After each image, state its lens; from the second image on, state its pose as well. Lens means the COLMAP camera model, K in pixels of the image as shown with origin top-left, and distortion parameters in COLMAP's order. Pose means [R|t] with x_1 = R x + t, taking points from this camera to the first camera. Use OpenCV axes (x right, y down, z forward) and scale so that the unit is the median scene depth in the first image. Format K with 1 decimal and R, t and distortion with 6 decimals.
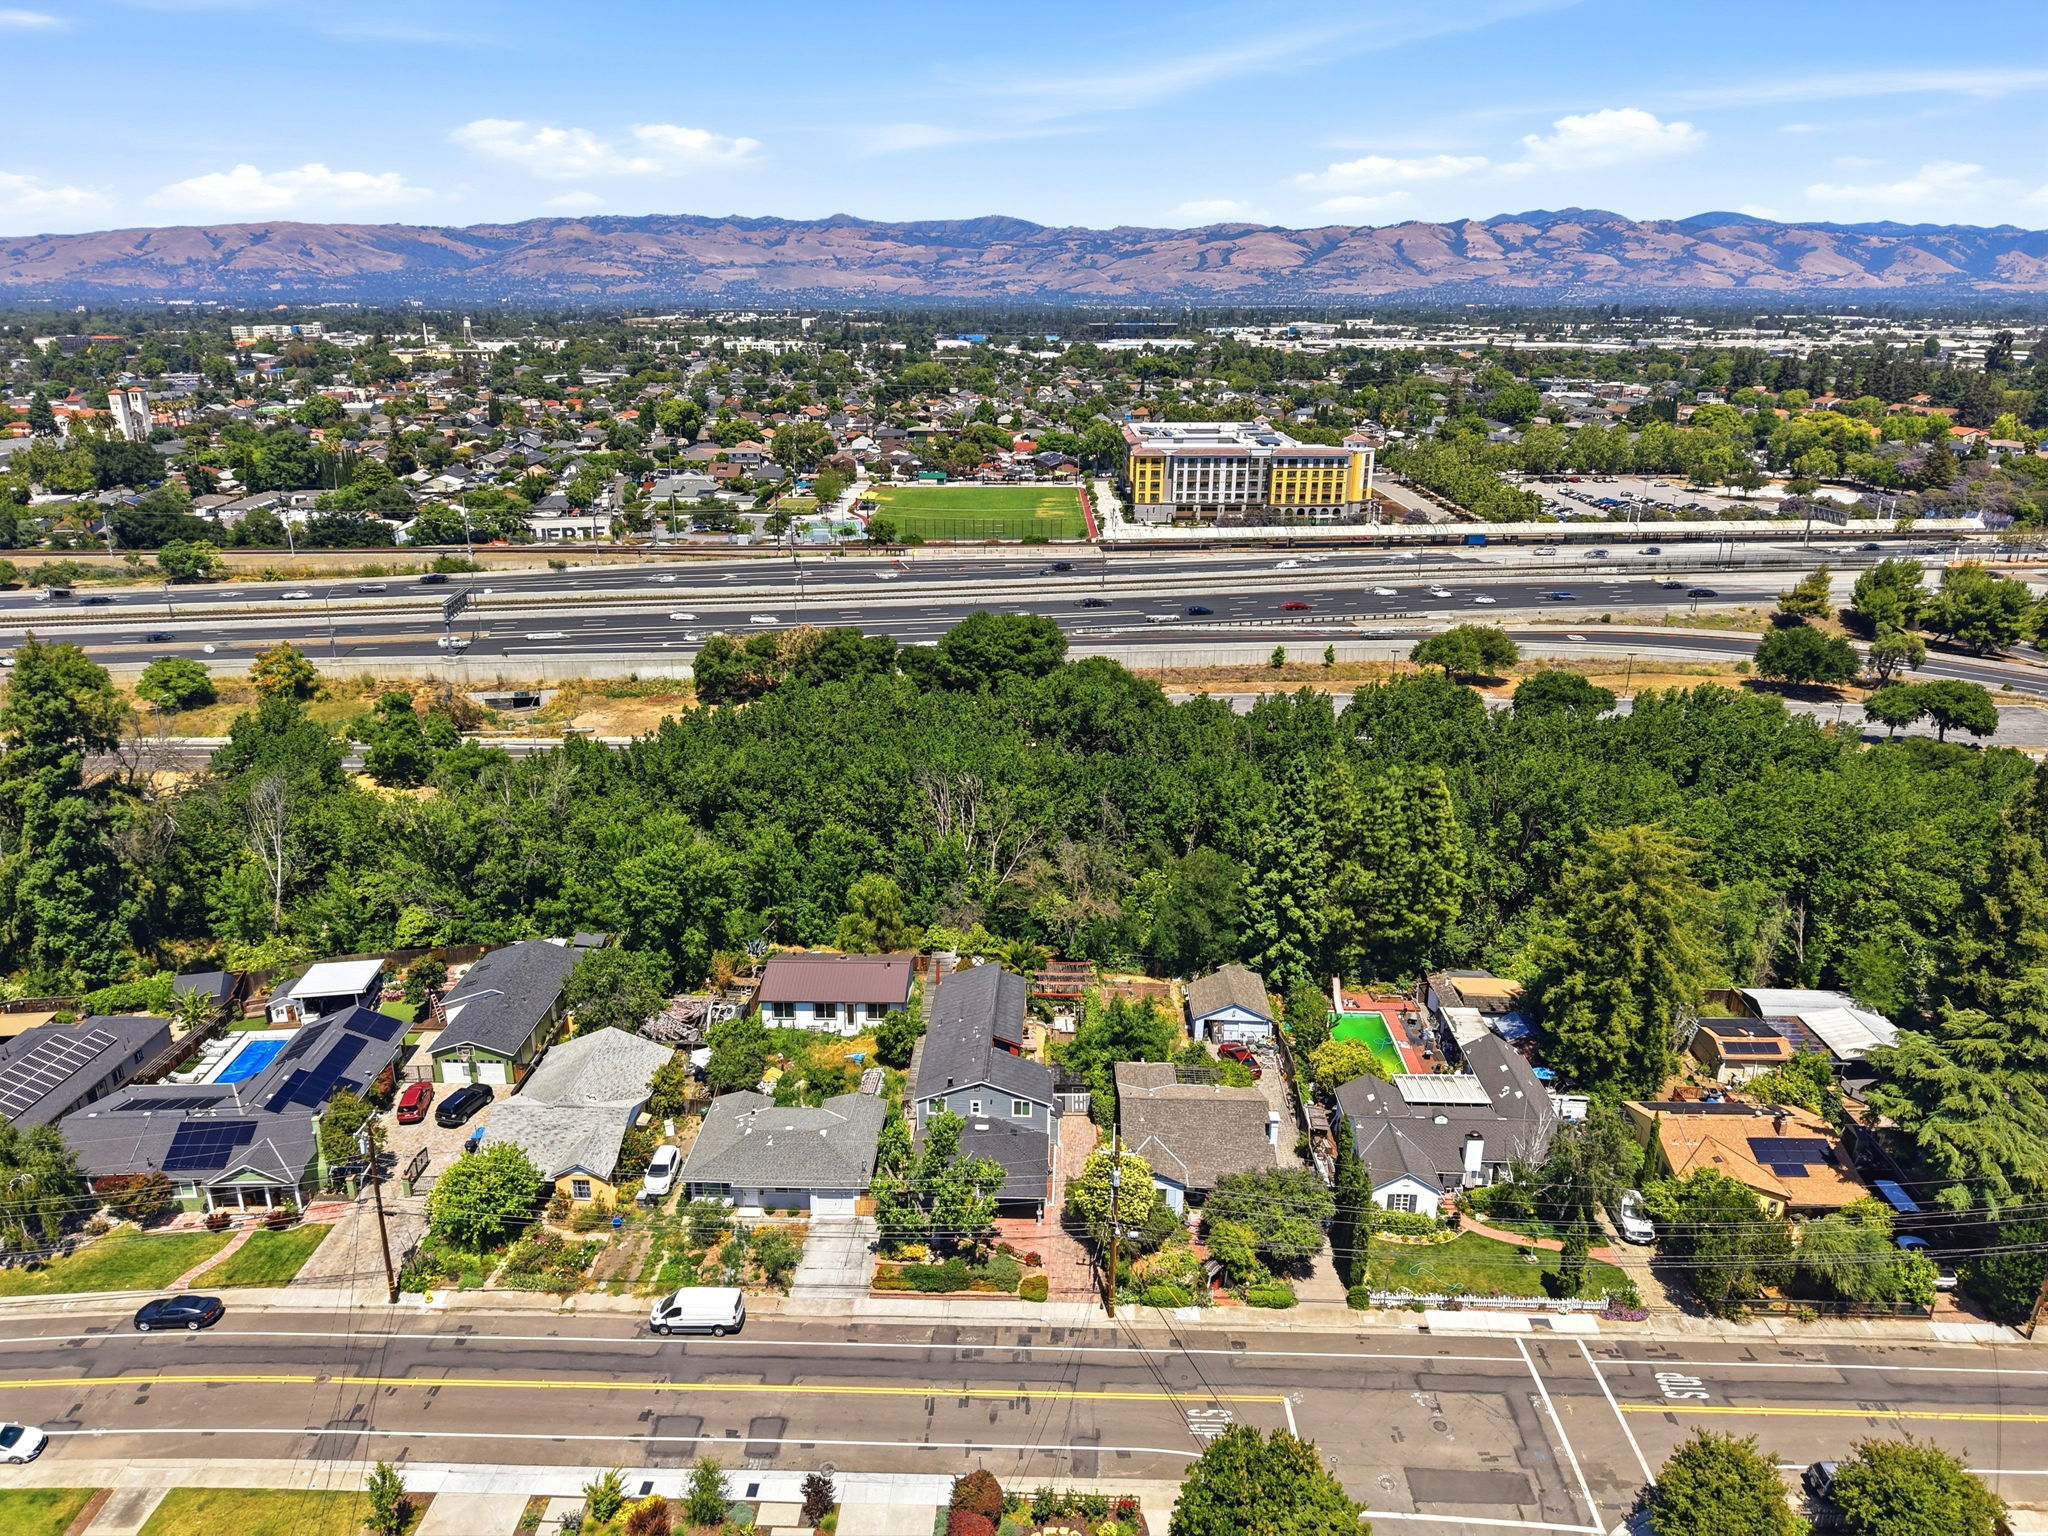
lens RADIAL K [[1367.0, 0, 1020.6], [0, 1367.0, 768.3], [0, 0, 1]] dist [0.031679, -0.034409]
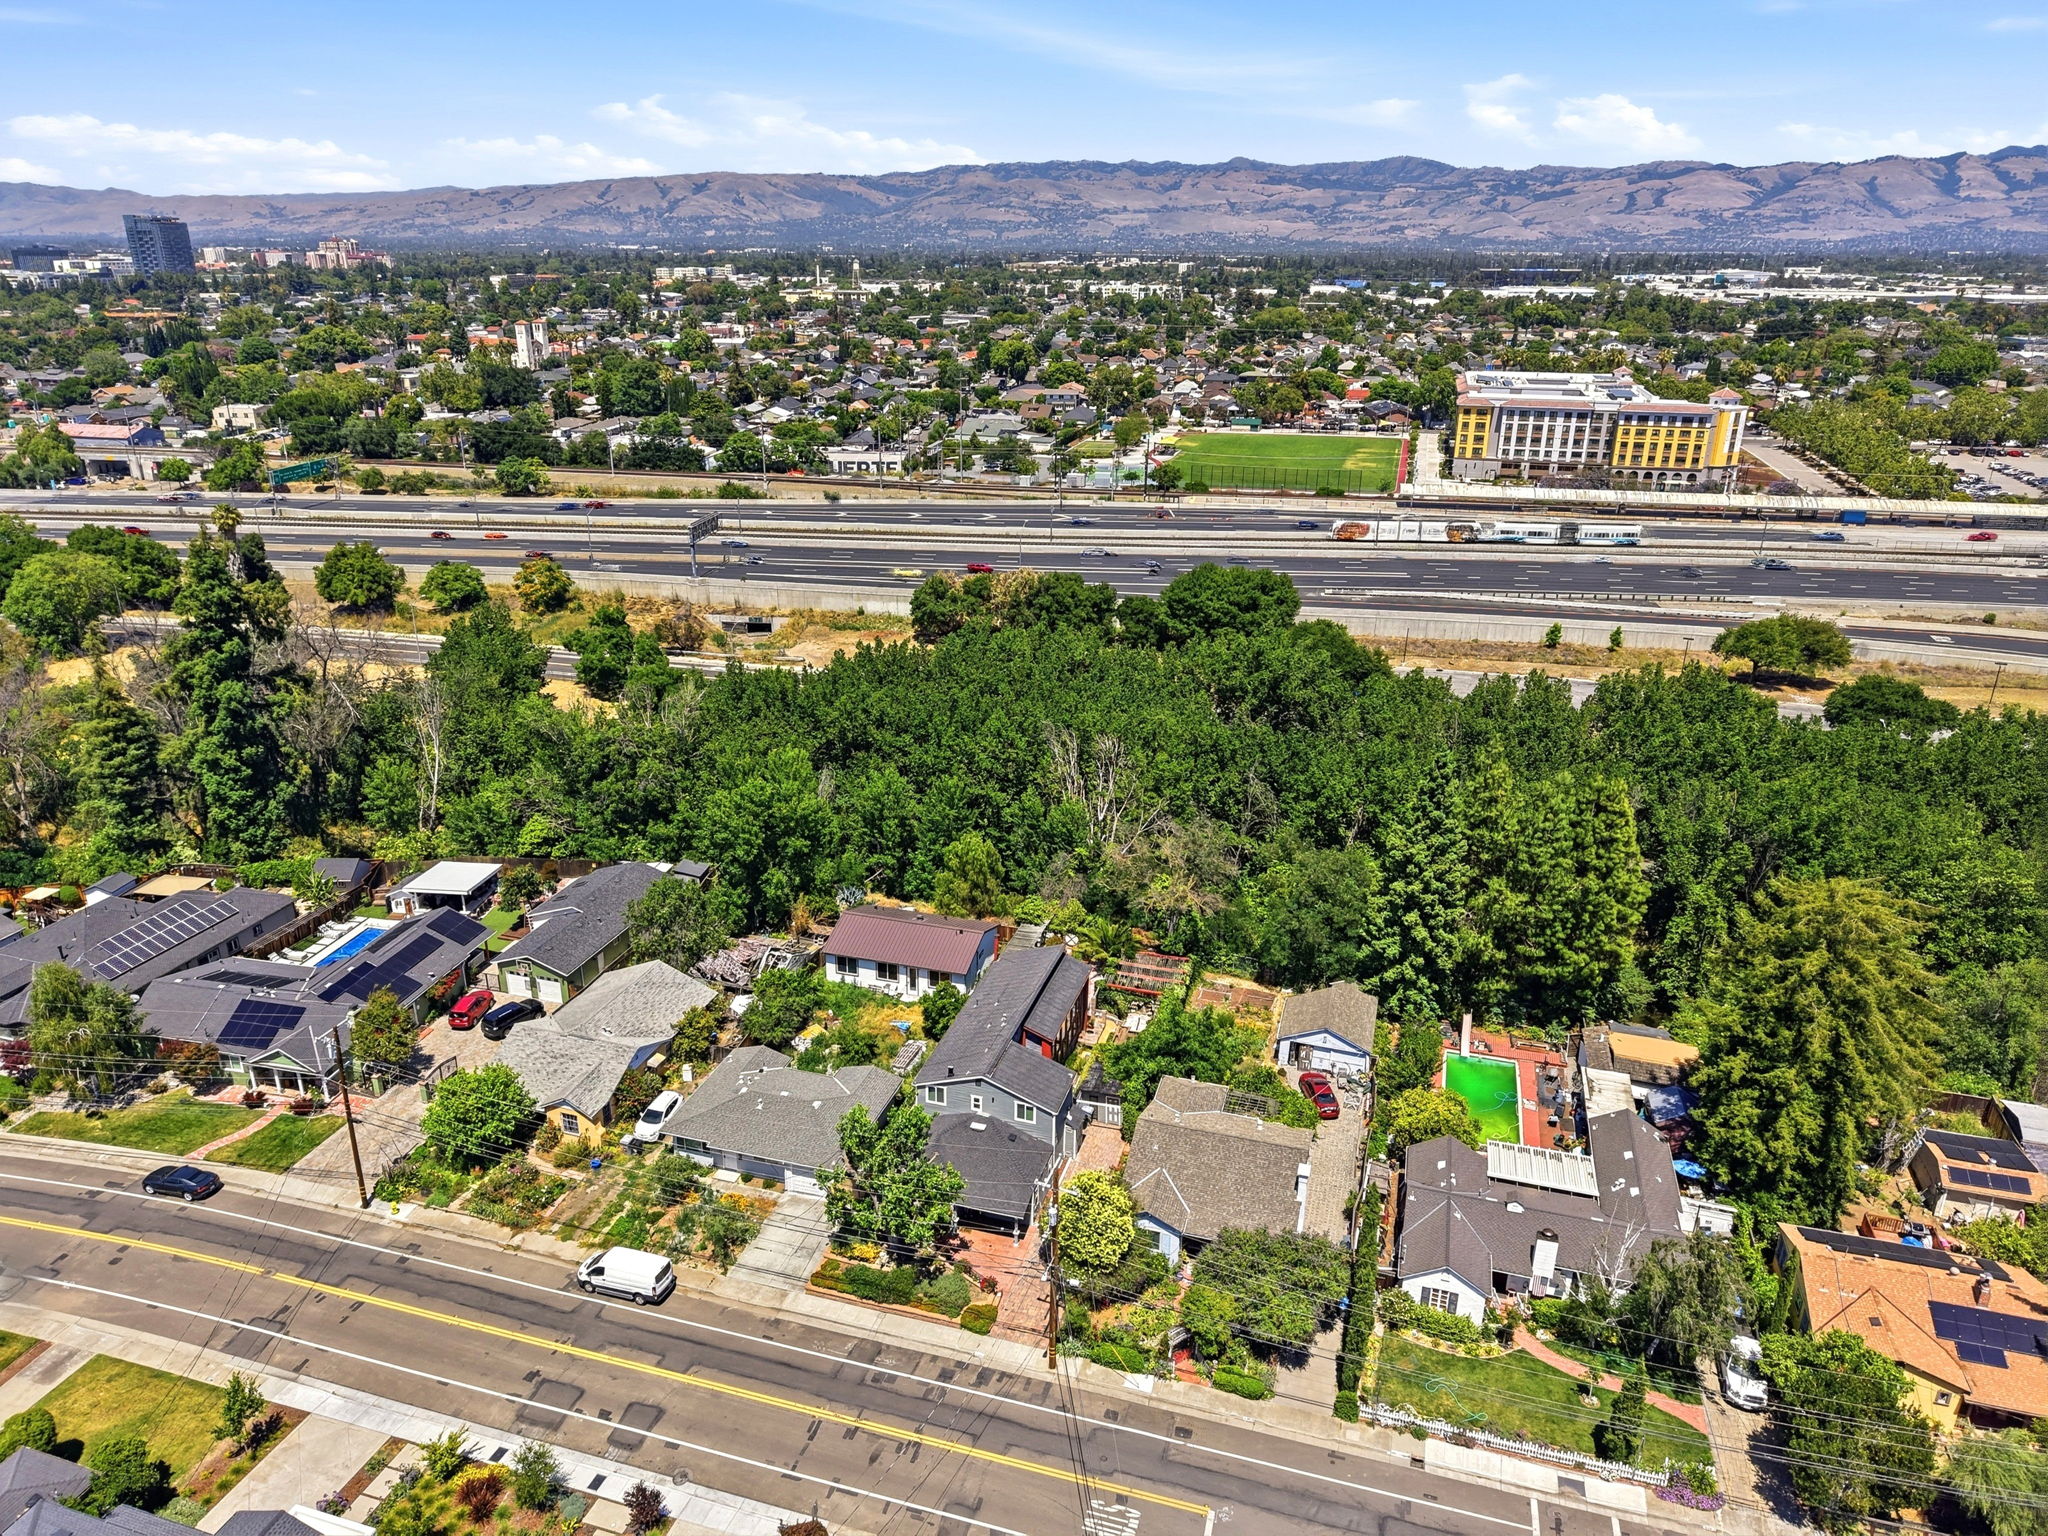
lens RADIAL K [[1367.0, 0, 1020.6], [0, 1367.0, 768.3], [0, 0, 1]] dist [0.031679, -0.034409]
pose [[0.964572, 0.096227, -0.245644, 0.162715], [-0.087678, 0.995108, 0.045532, -0.013297], [0.248823, -0.022381, 0.968290, 0.113710]]
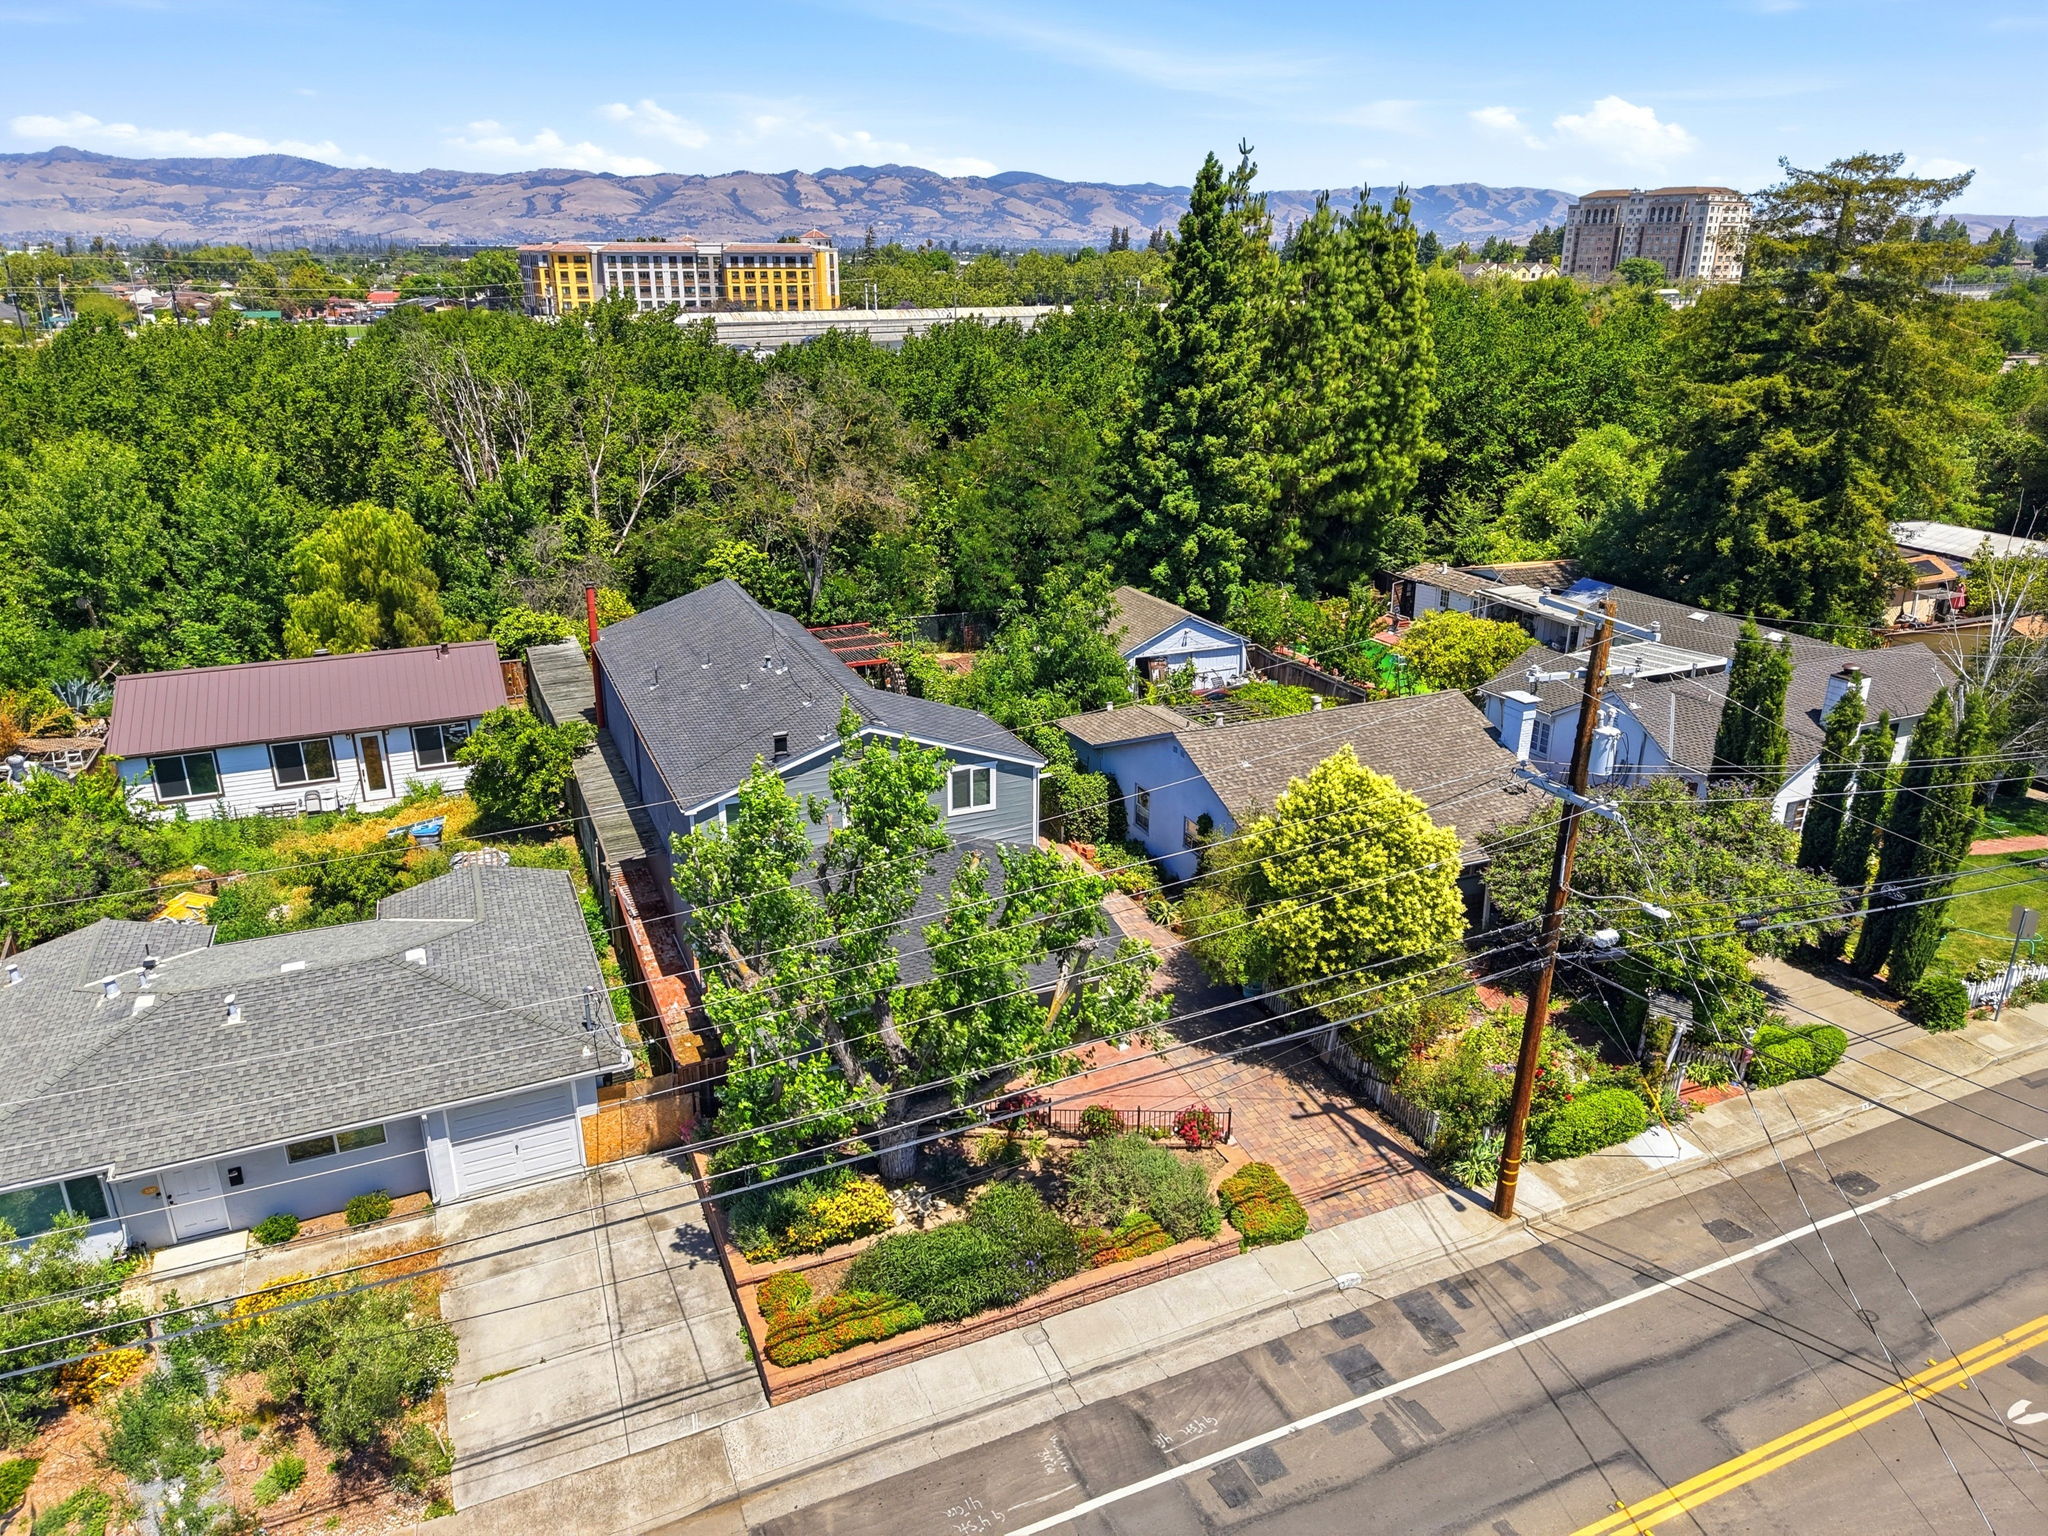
lens RADIAL K [[1367.0, 0, 1020.6], [0, 1367.0, 768.3], [0, 0, 1]] dist [0.031679, -0.034409]
pose [[0.902989, -0.152292, 0.401768, -0.114723], [0.140706, 0.988328, 0.058387, 0.184888], [-0.405971, 0.003809, 0.913878, 0.536802]]
